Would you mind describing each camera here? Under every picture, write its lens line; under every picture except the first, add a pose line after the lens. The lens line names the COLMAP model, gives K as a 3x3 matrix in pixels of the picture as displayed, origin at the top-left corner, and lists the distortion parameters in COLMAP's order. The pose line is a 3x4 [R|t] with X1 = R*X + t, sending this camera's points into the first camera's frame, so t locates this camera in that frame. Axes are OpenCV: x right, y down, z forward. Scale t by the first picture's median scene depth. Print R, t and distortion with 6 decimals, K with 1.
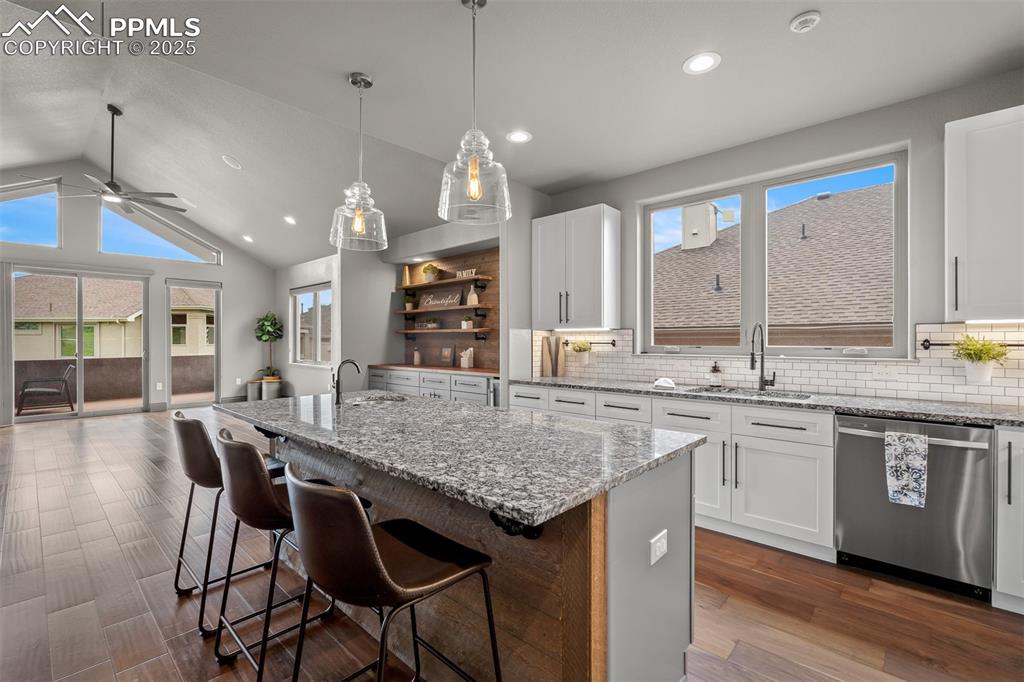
lens RADIAL K [[452.3, 0, 512.0], [0, 452.3, 341.0], [0, 0, 1]] dist [-0.001729, -0.000094]
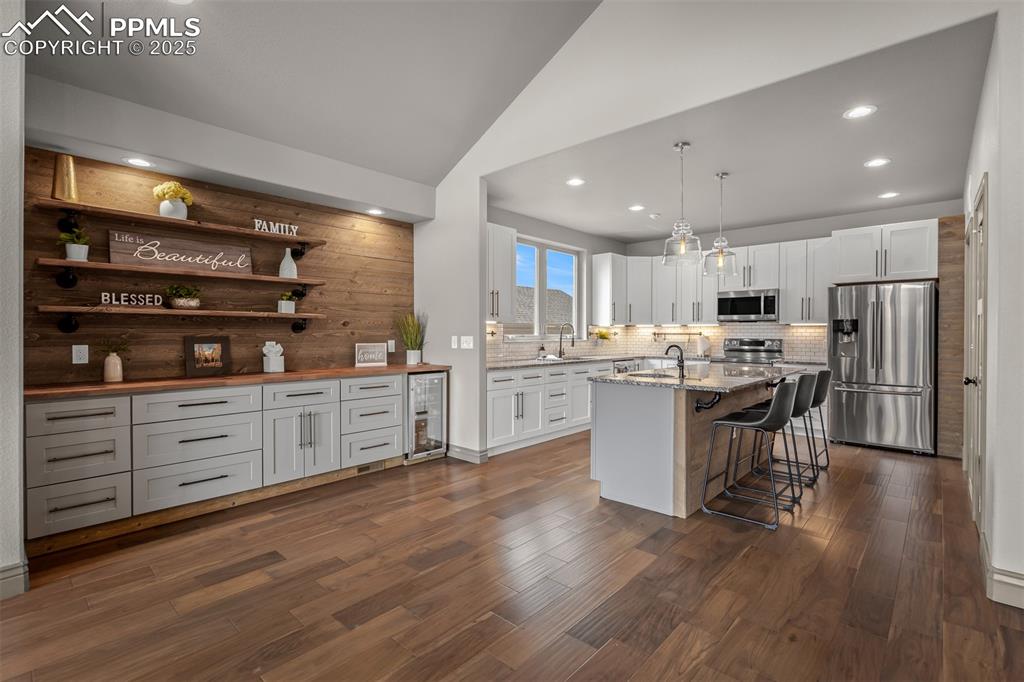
lens RADIAL K [[471.3, 0, 509.3], [0, 471.3, 339.2], [0, 0, 1]] dist [-0.002044, -0.000150]
pose [[-0.004095, -0.009626, 0.999945, -0.770311], [0.003190, 0.999948, 0.009639, 0.005622], [-0.999987, 0.003229, -0.004064, 0.659305]]
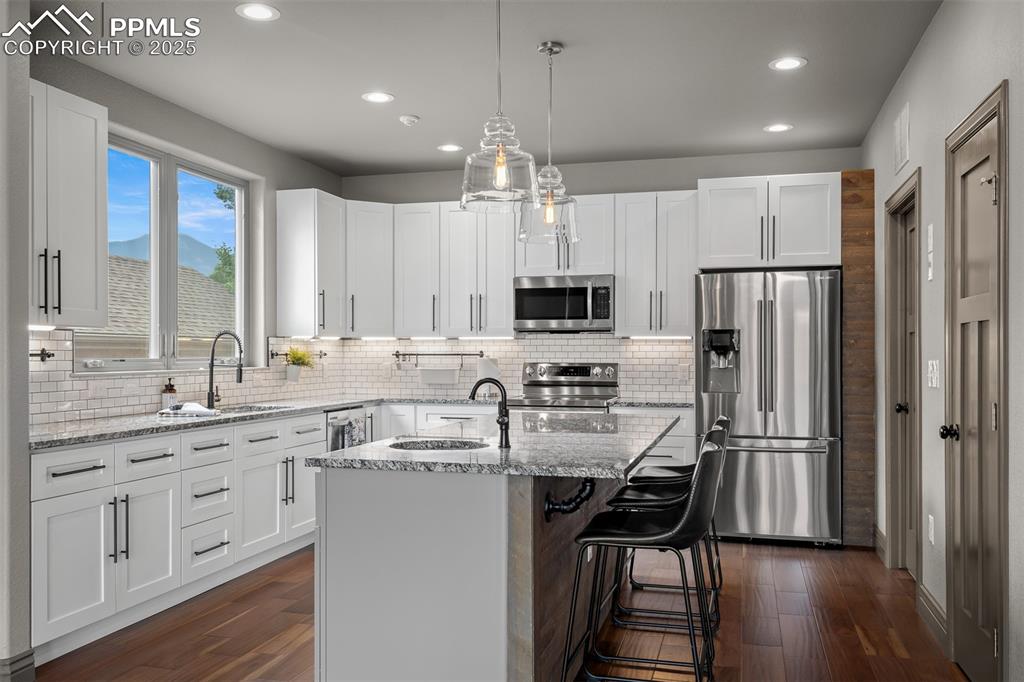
lens RADIAL K [[862.5, 0, 506.2], [0, 862.5, 354.6], [0, 0, 1]] dist [0.003358, 0.002588]
pose [[-0.457971, 0.001054, 0.888966, -0.633669], [0.005771, 0.999982, 0.001787, 0.003816], [-0.888948, 0.005949, -0.457969, 0.675589]]
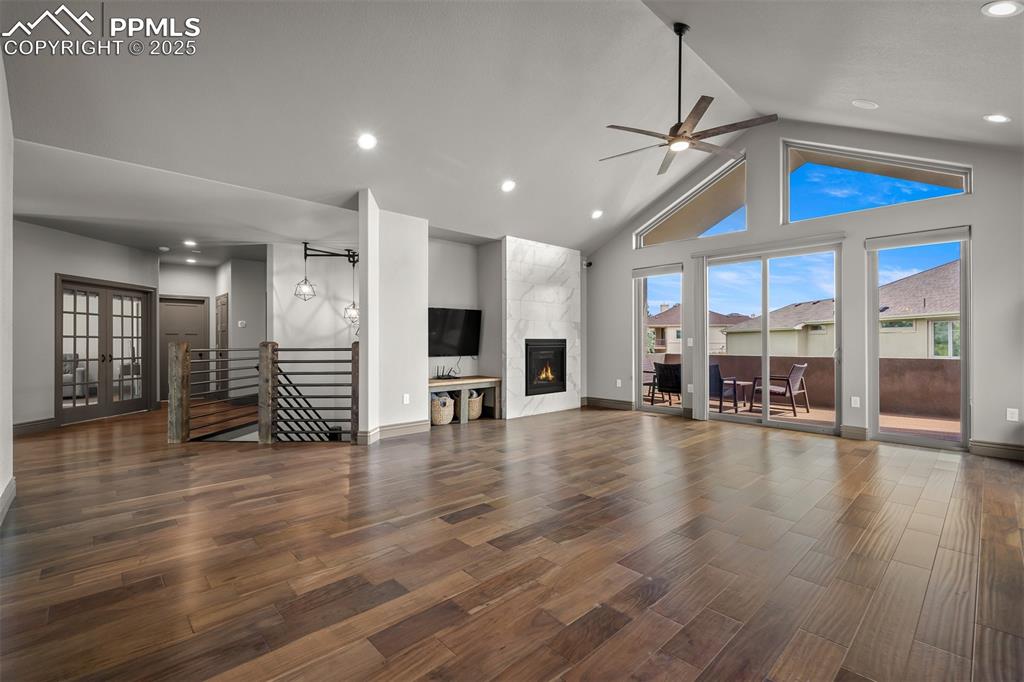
lens RADIAL K [[449.4, 0, 509.4], [0, 449.4, 338.4], [0, 0, 1]] dist [0.000695, 0.000133]
pose [[-0.079073, -0.001607, -0.996868, -0.097168], [-0.003291, 0.999994, -0.001351, 0.011423], [0.996863, 0.003174, -0.079077, 0.725931]]
